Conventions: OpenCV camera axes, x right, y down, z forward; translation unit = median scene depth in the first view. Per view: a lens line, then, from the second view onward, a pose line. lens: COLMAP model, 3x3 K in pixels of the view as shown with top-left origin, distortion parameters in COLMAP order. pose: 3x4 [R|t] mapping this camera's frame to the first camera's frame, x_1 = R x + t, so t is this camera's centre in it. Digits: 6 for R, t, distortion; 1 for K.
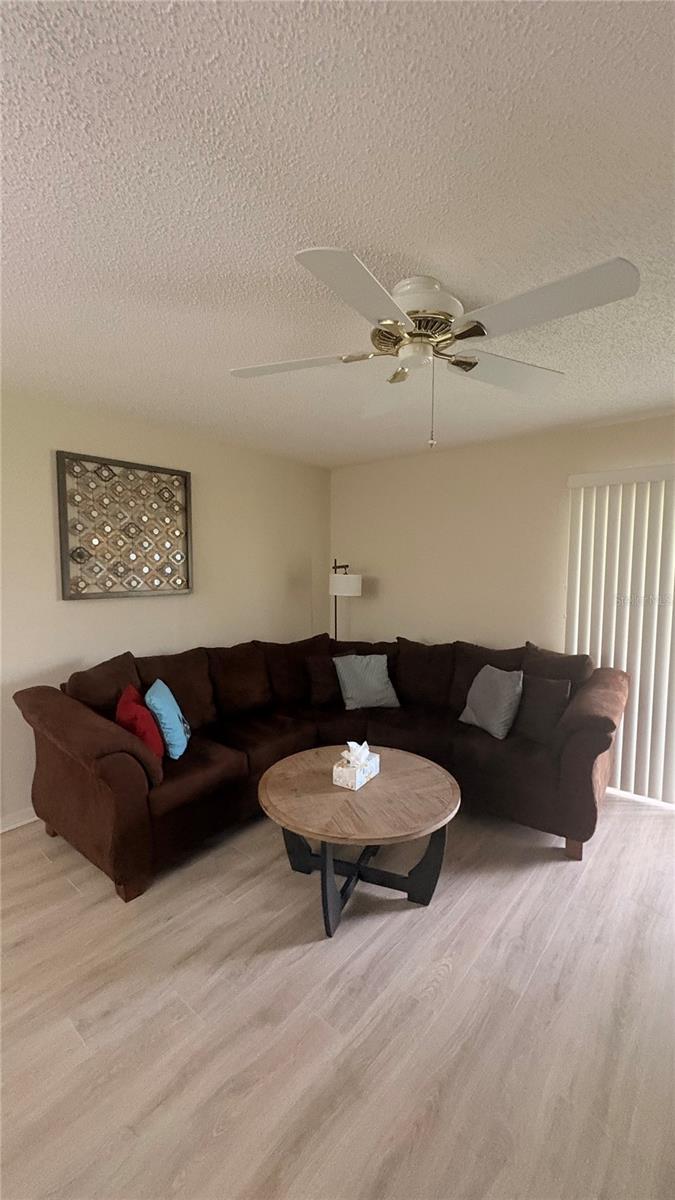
lens RADIAL K [[477.0, 0, 337.9], [0, 477.0, 601.9], [0, 0, 1]] dist [0.001765, 0.000192]
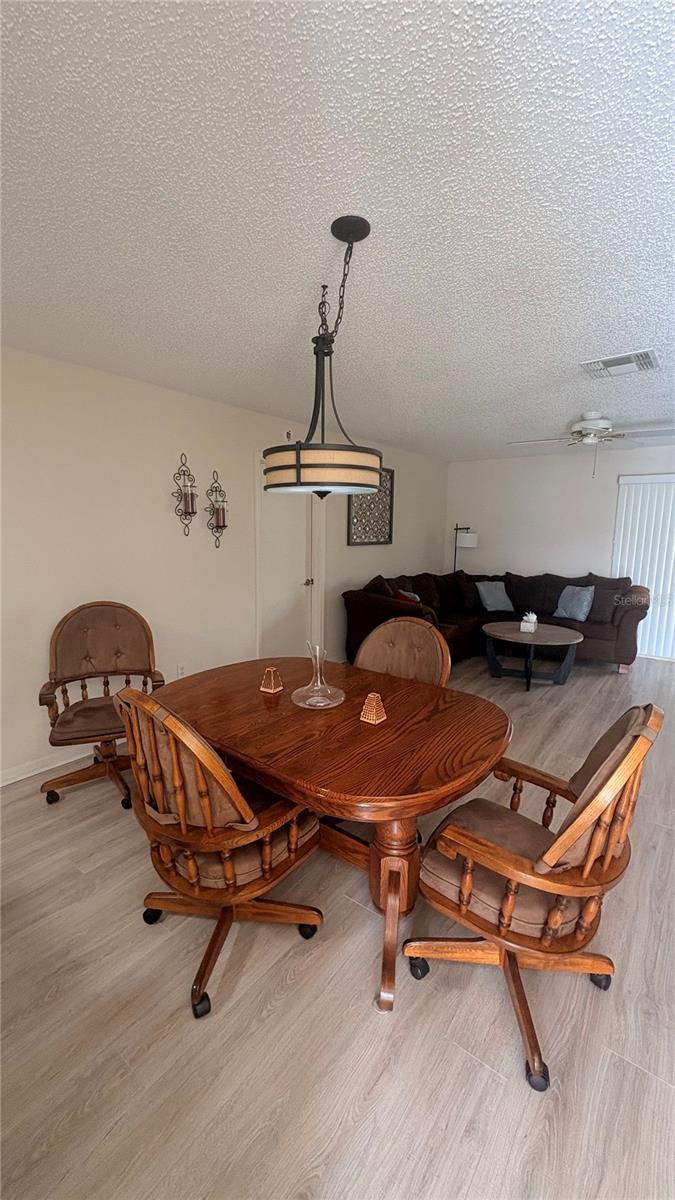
lens RADIAL K [[477.0, 0, 337.1], [0, 477.0, 597.0], [0, 0, 1]] dist [0.001765, 0.000192]
pose [[0.999212, 0.003509, 0.039525, -0.590092], [-0.006249, 0.997568, 0.069421, 0.055789], [-0.039186, -0.069613, 0.996804, -0.699928]]
